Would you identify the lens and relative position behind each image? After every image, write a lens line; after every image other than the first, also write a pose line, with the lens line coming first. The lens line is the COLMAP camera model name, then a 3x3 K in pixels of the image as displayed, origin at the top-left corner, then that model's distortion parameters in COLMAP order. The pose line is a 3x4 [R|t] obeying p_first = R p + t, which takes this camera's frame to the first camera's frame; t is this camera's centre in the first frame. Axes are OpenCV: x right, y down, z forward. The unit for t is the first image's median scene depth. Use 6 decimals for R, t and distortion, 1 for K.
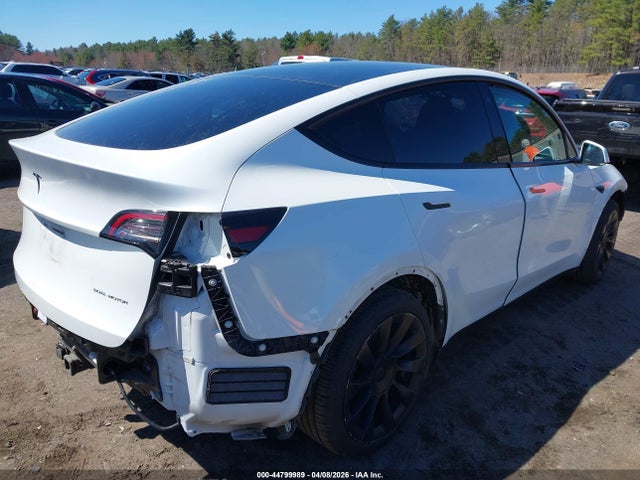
lens RADIAL K [[513.7, 0, 320.0], [0, 513.7, 240.0], [0, 0, 1]] dist [0.010915, -0.004554]
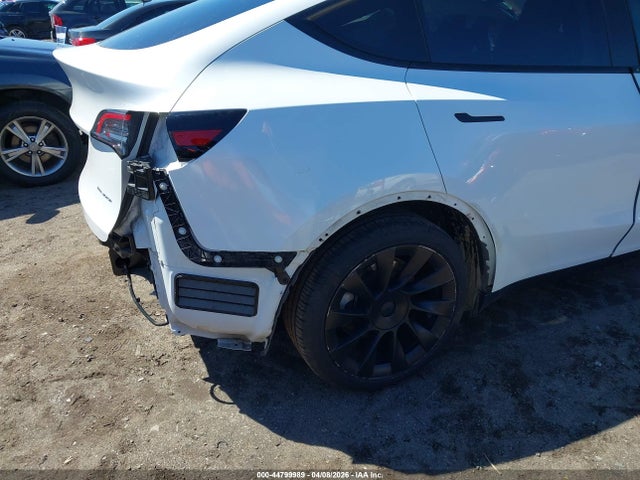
lens RADIAL K [[518.5, 0, 319.8], [0, 518.5, 250.7], [0, 0, 1]] dist [0.078147, -0.156803]
pose [[0.921597, 0.119226, -0.369384, 0.374619], [-0.058655, 0.983505, 0.171105, 0.013090], [0.383691, -0.136023, 0.913389, 0.157627]]
